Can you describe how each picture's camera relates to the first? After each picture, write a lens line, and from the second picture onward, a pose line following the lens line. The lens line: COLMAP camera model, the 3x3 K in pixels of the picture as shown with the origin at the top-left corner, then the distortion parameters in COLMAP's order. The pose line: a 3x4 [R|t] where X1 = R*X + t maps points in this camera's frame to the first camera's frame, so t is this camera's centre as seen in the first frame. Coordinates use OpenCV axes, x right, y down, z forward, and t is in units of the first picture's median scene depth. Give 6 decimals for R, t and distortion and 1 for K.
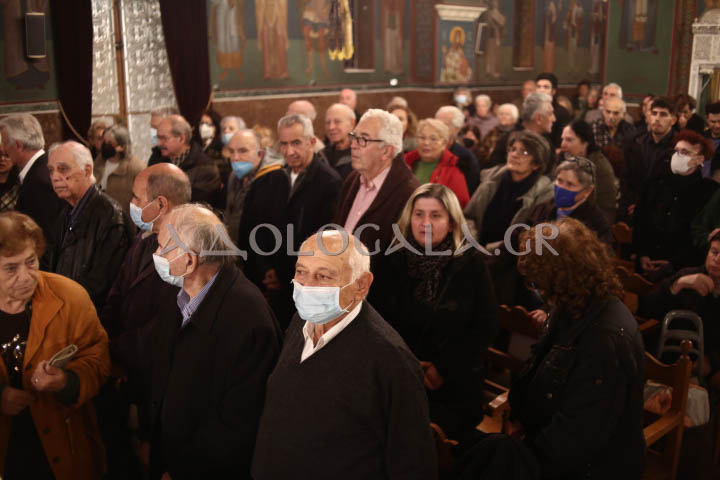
lens RADIAL K [[713.3, 0, 360.0], [0, 713.3, 240.0], [0, 0, 1]] dist [-0.115804, 0.024361]
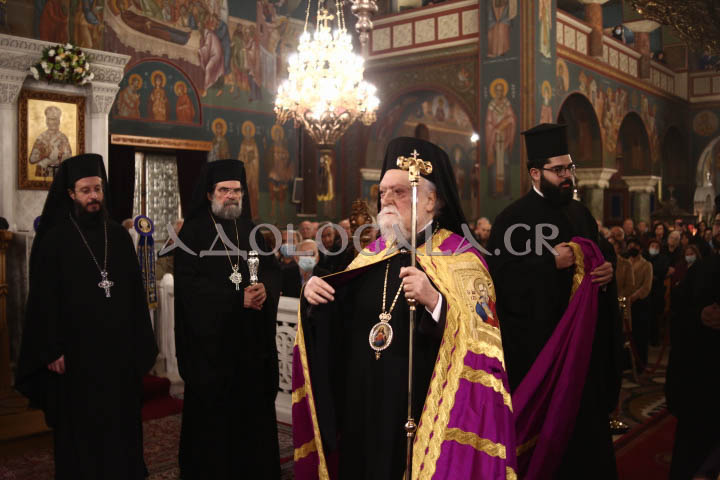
lens RADIAL K [[713.3, 0, 360.0], [0, 713.3, 240.0], [0, 0, 1]] dist [-0.115804, 0.024361]
pose [[0.989221, 0.000031, 0.146433, -0.119608], [0.031973, 0.975826, -0.216199, 0.130522], [-0.142899, 0.218551, 0.965306, -0.400083]]
